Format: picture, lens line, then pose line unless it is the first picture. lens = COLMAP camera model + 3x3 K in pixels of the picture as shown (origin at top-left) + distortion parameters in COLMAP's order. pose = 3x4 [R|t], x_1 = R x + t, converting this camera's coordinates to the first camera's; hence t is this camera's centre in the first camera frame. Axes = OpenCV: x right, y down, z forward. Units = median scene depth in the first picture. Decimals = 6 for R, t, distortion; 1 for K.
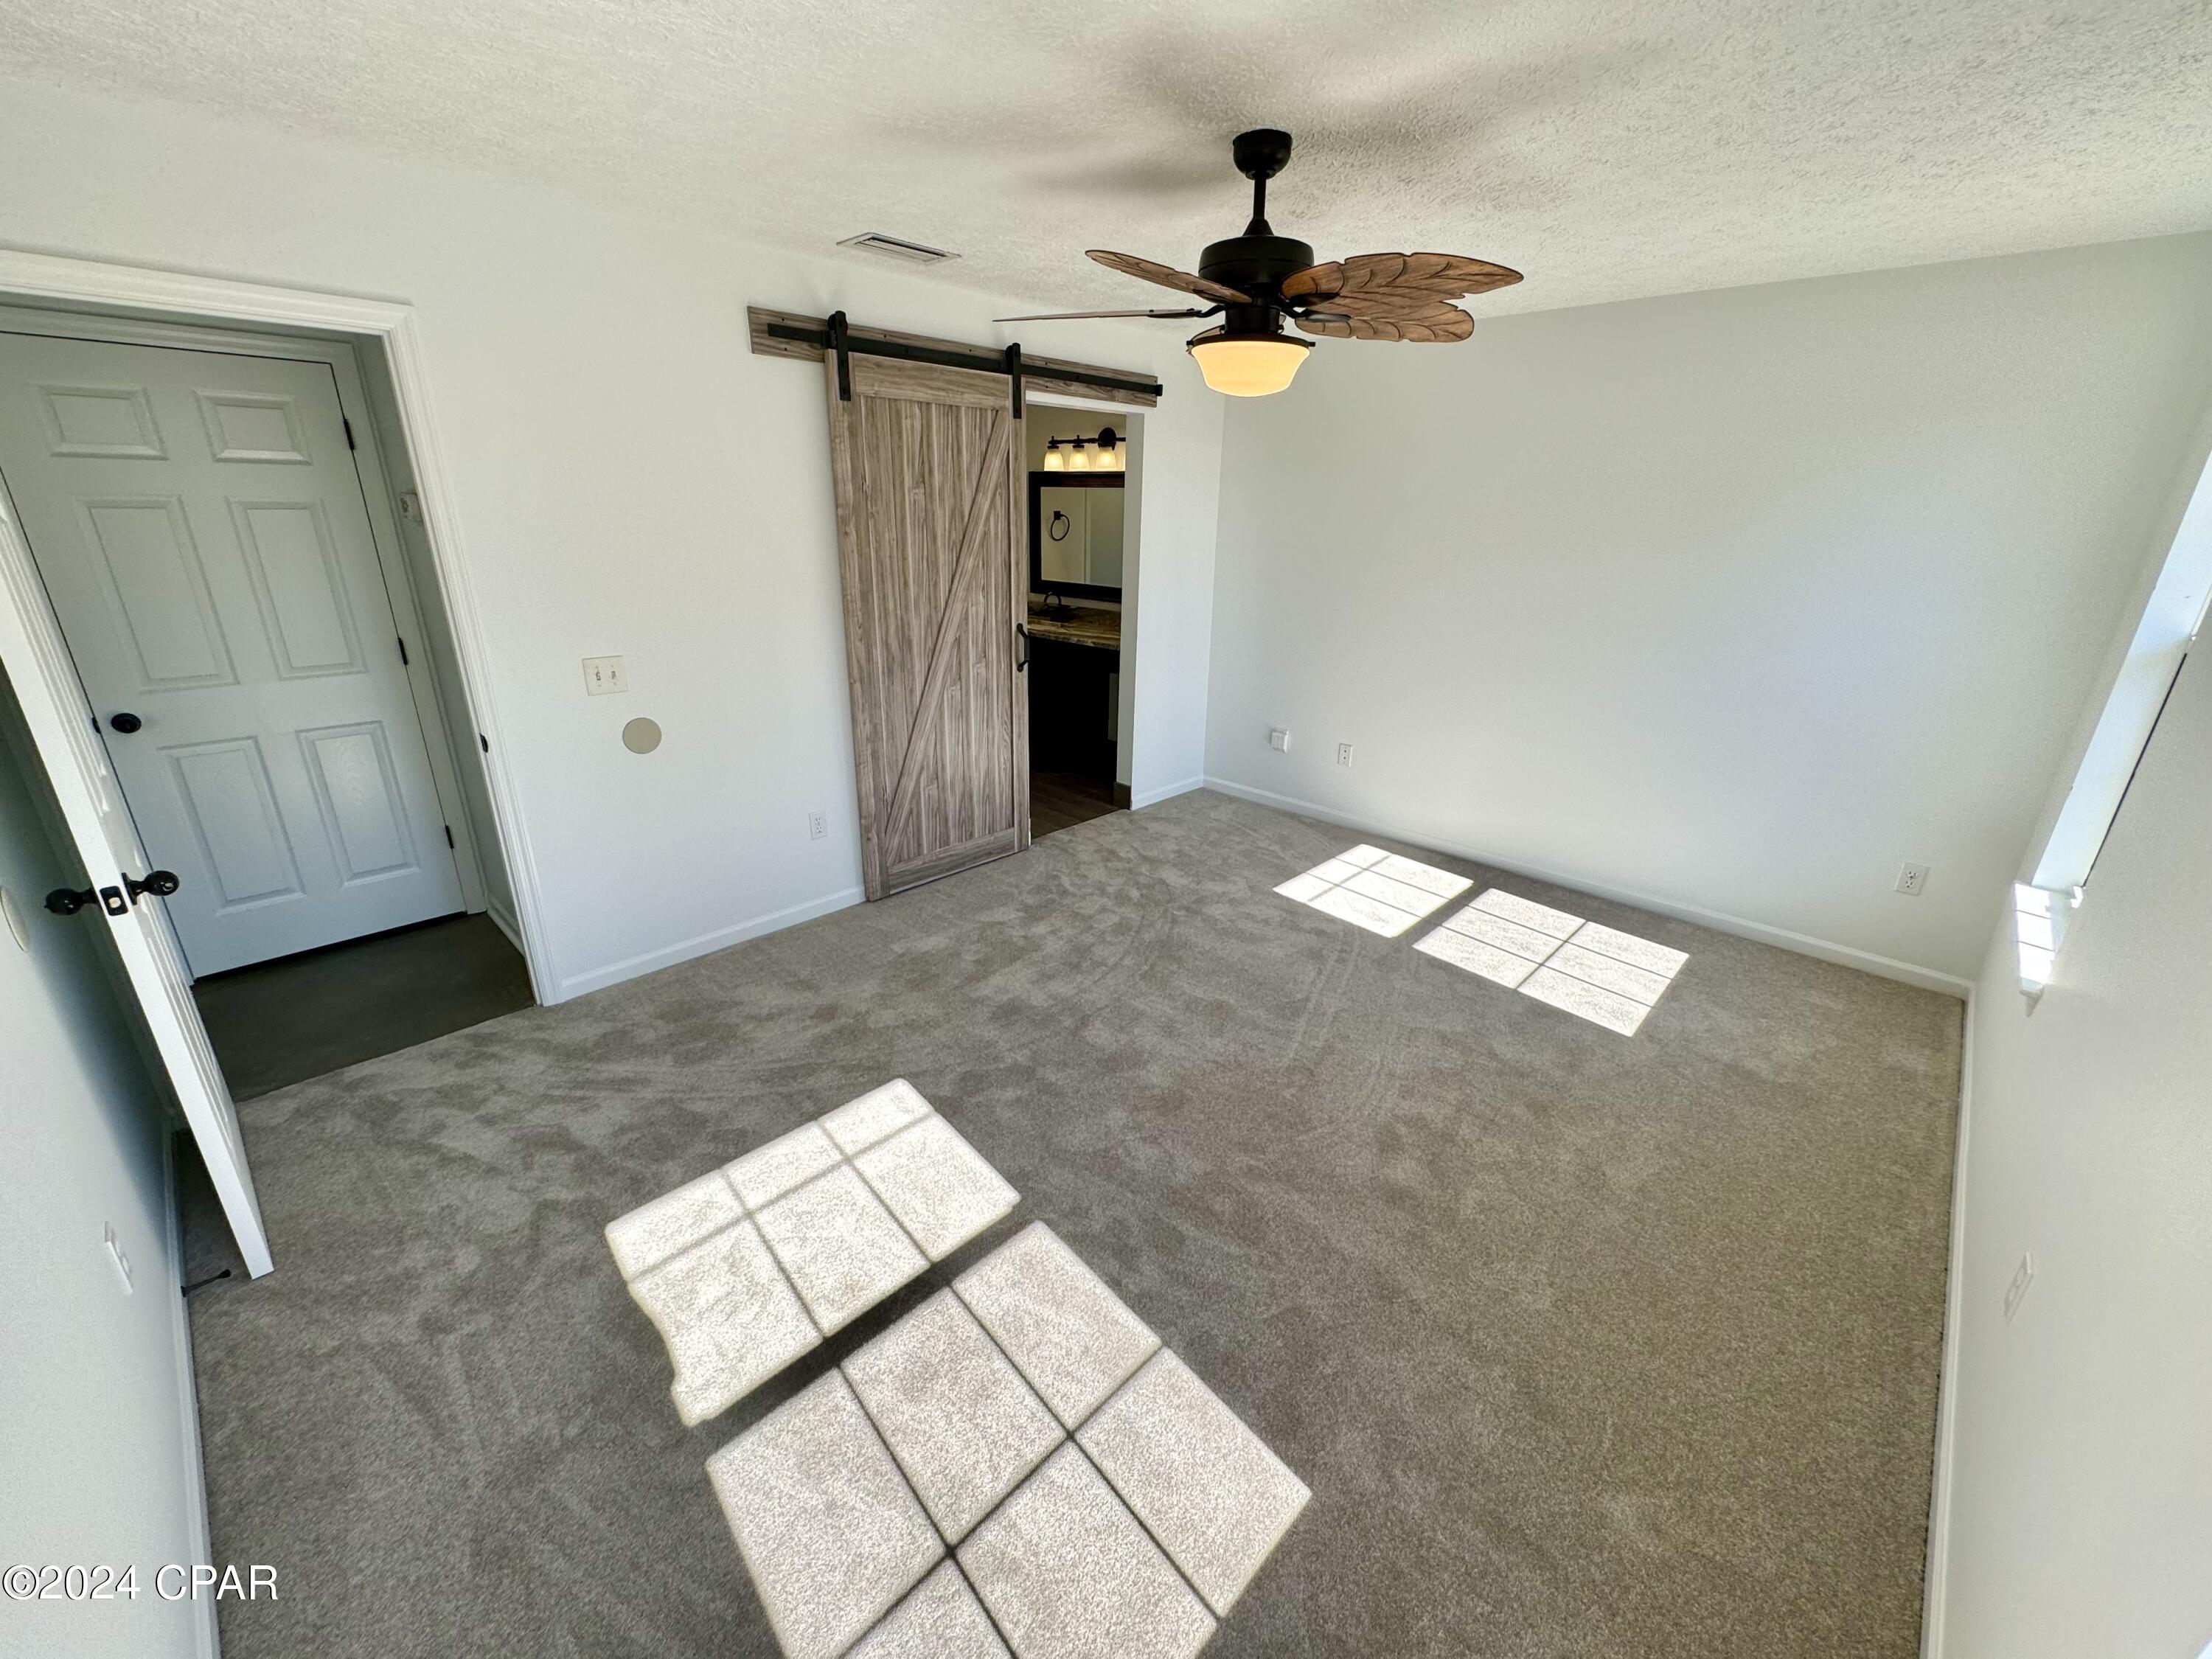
lens RADIAL K [[887.9, 0, 1106.0], [0, 887.9, 829.5], [0, 0, 1]] dist [-0.000490, 0.000156]
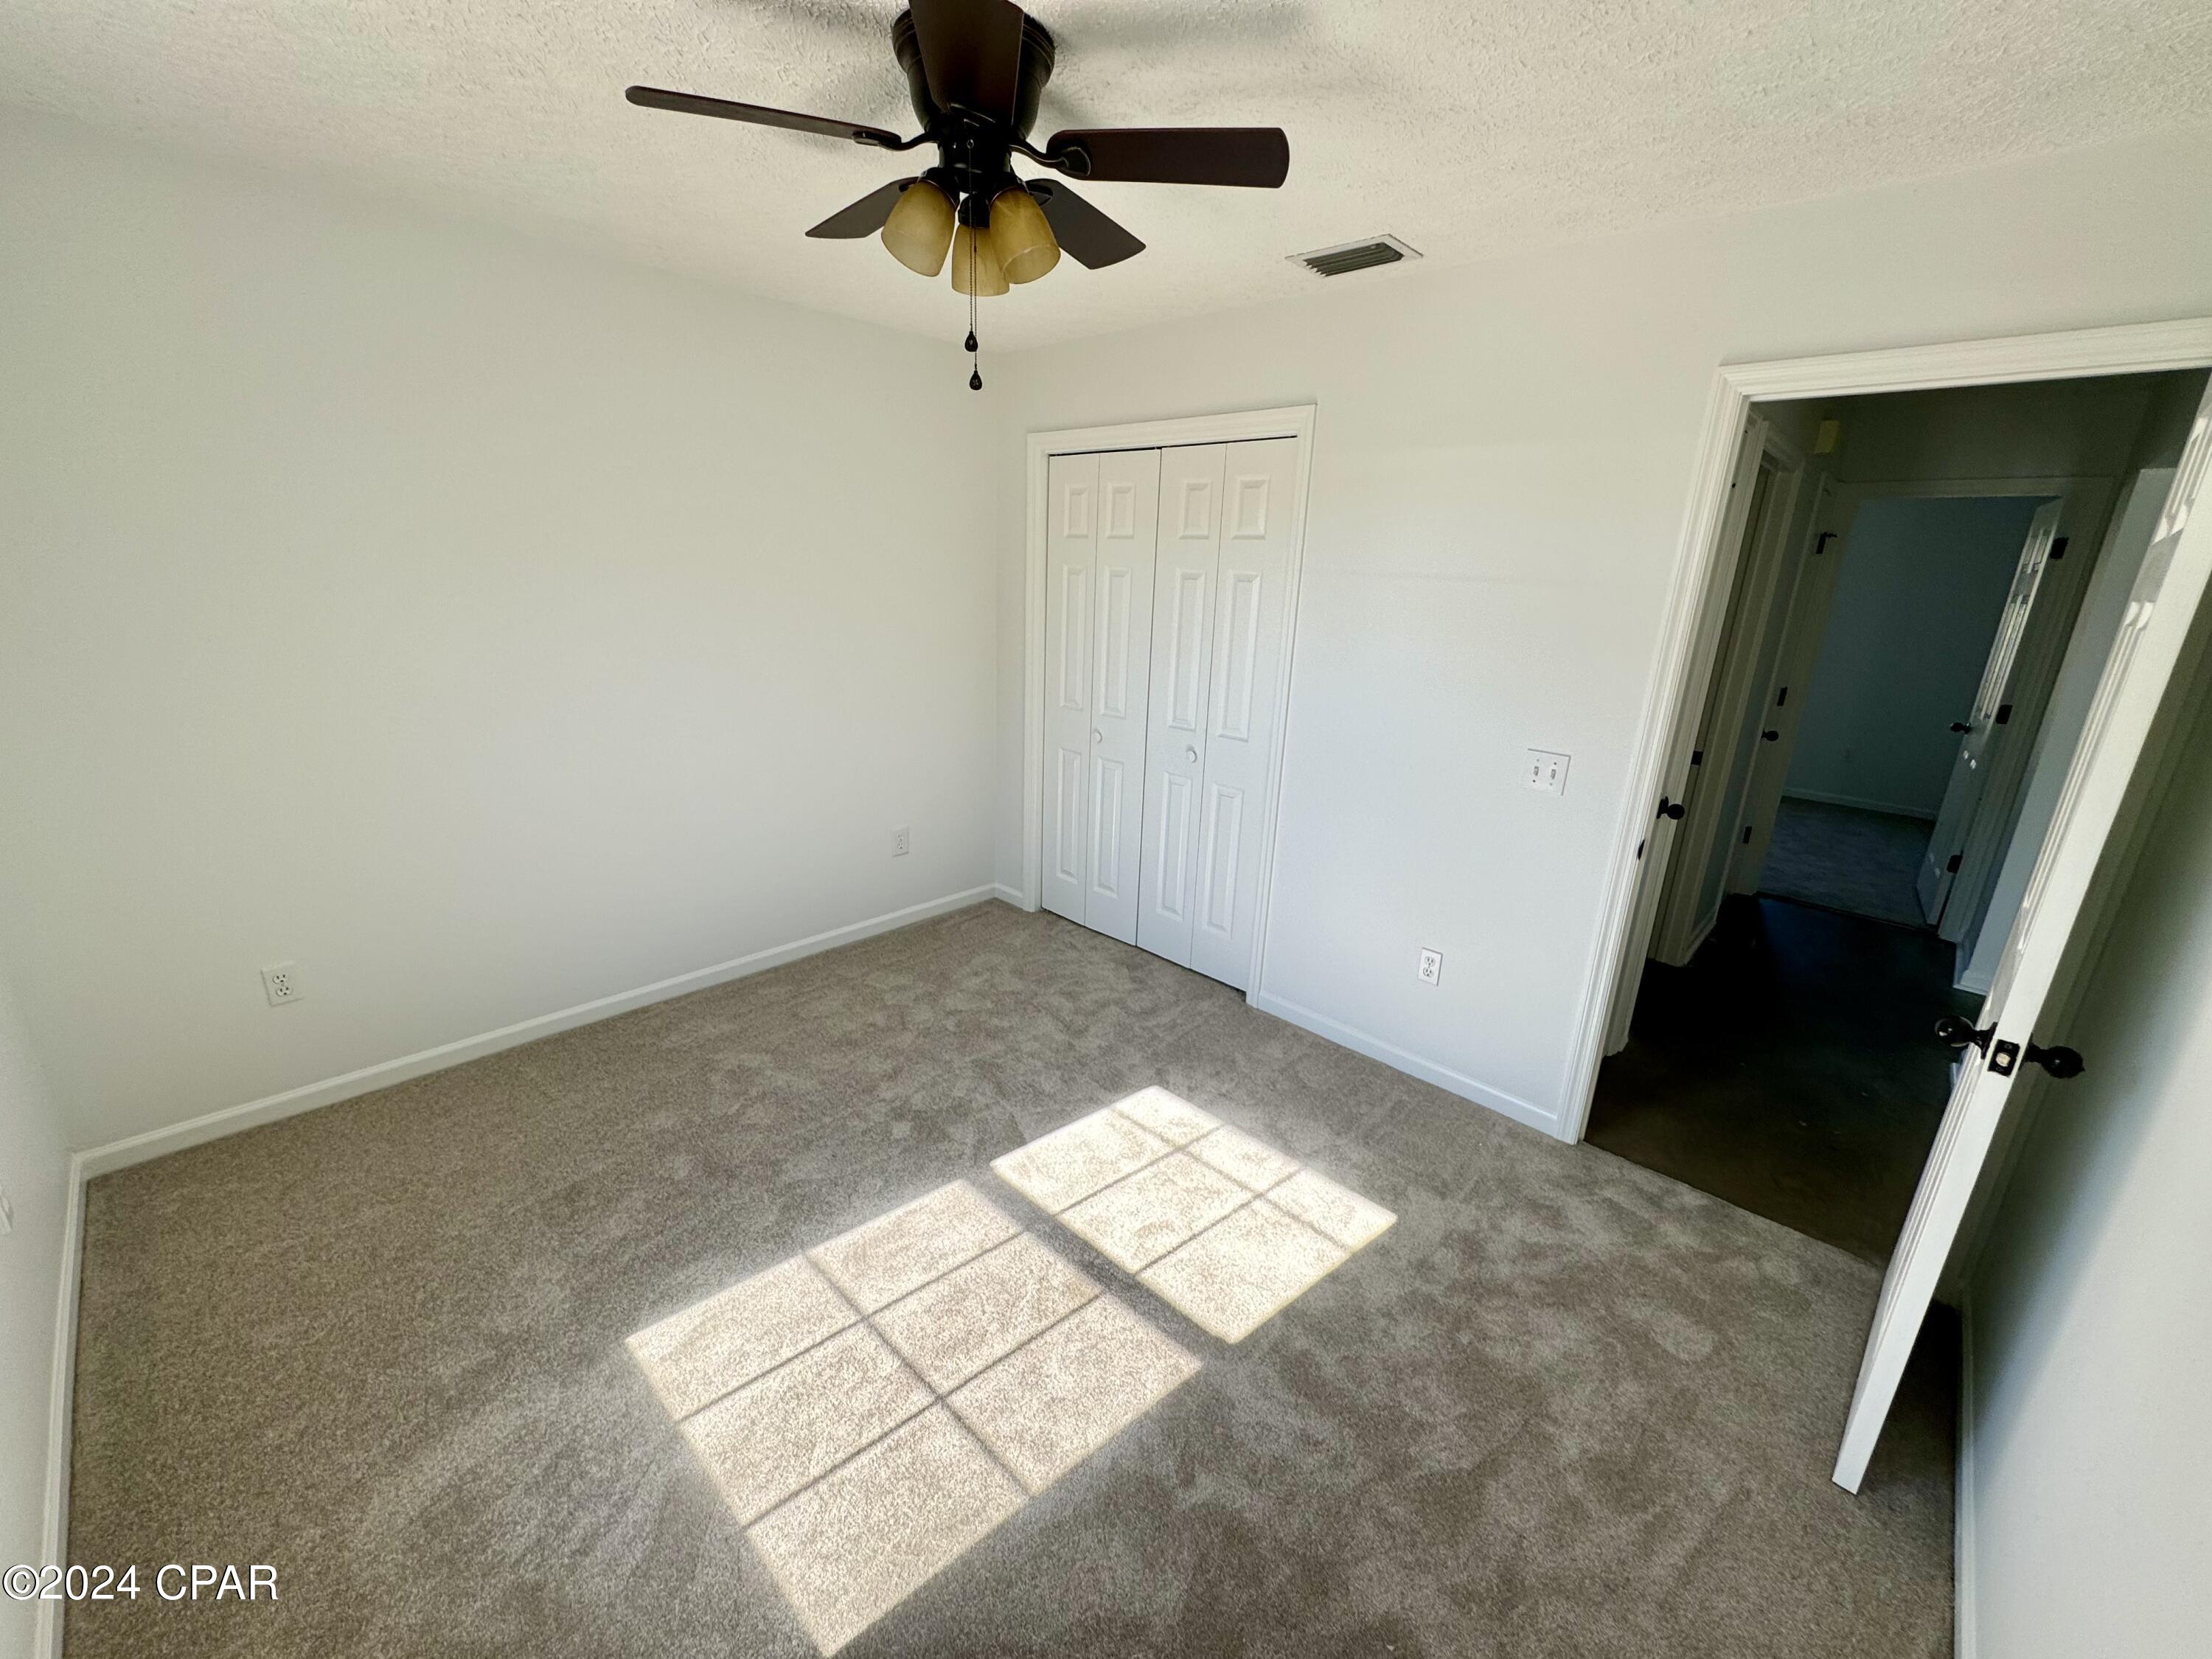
lens RADIAL K [[892.9, 0, 1107.3], [0, 892.9, 853.5], [0, 0, 1]] dist [-0.000312, -0.000004]
pose [[-0.016931, 0.283367, -0.958862, 0.362412], [-0.379373, 0.885466, 0.268376, -0.112191], [0.925089, 0.368311, 0.092510, 0.394032]]
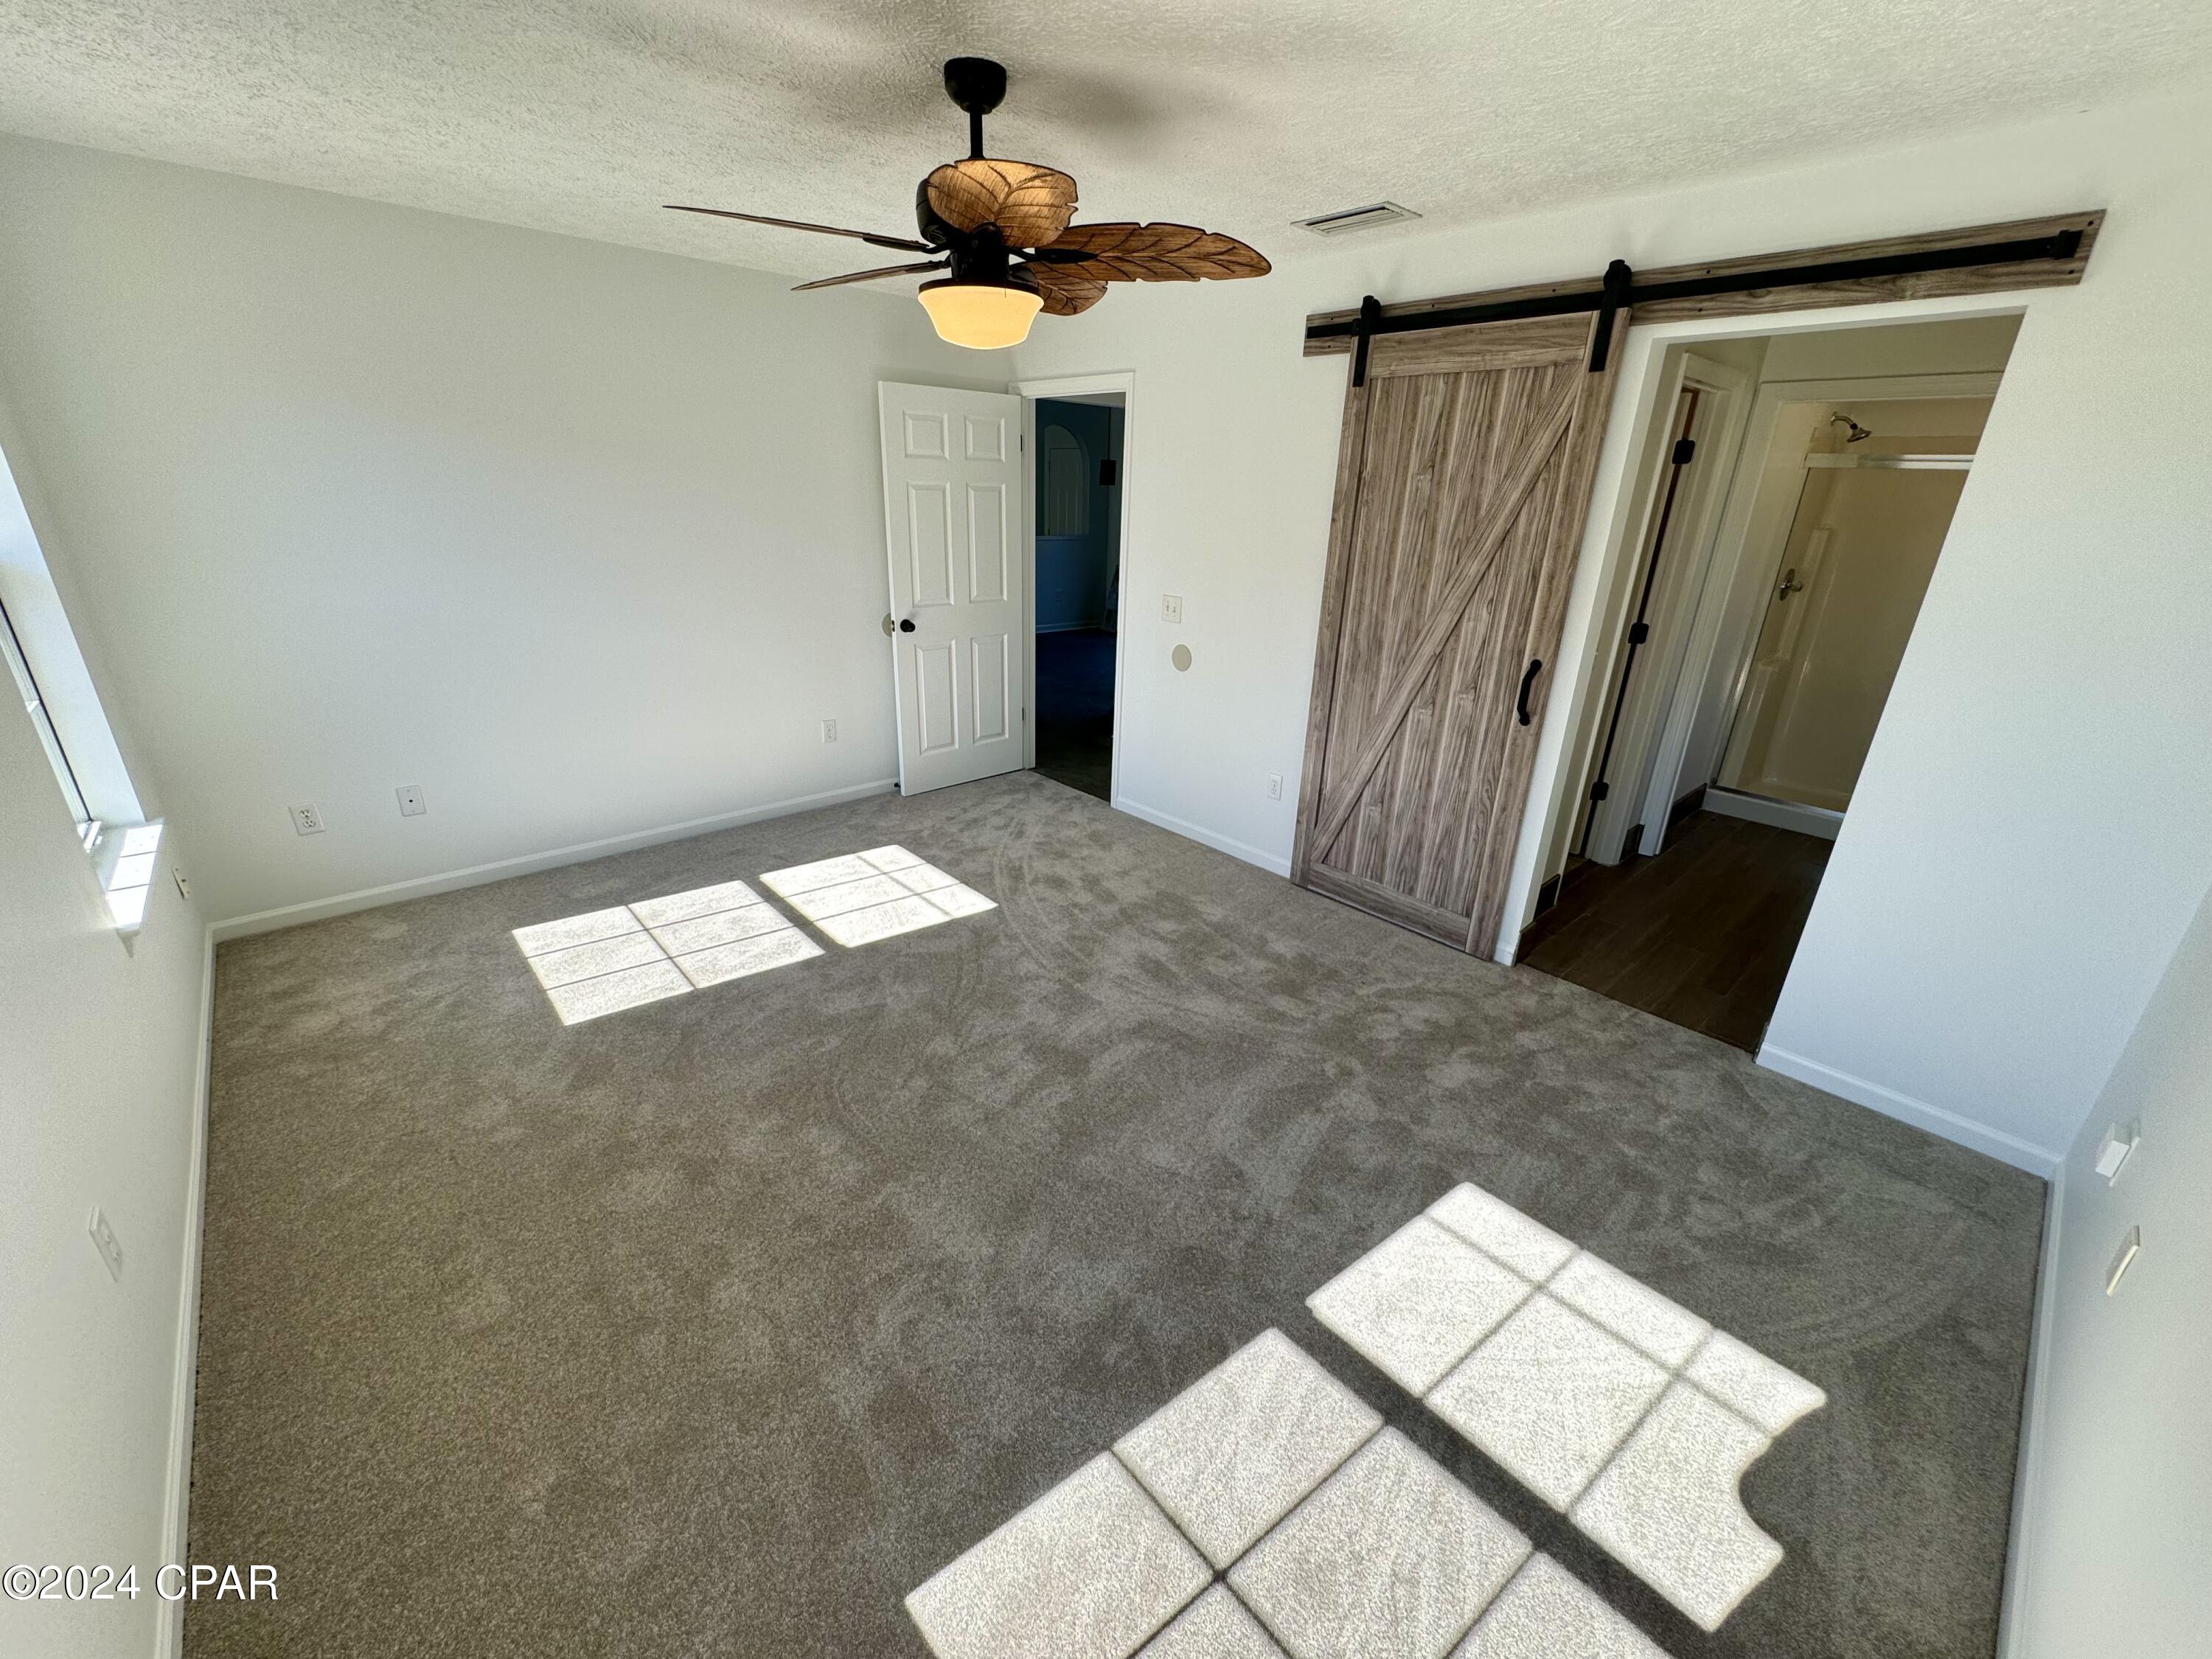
lens RADIAL K [[879.7, 0, 1106.0], [0, 879.7, 829.5], [0, 0, 1]] dist [-0.000207, 0.000095]
pose [[-0.072039, 0.339975, -0.937671, 0.724761], [-0.377272, 0.860977, 0.341152, -0.251482], [0.923296, 0.378333, 0.066239, 0.759877]]
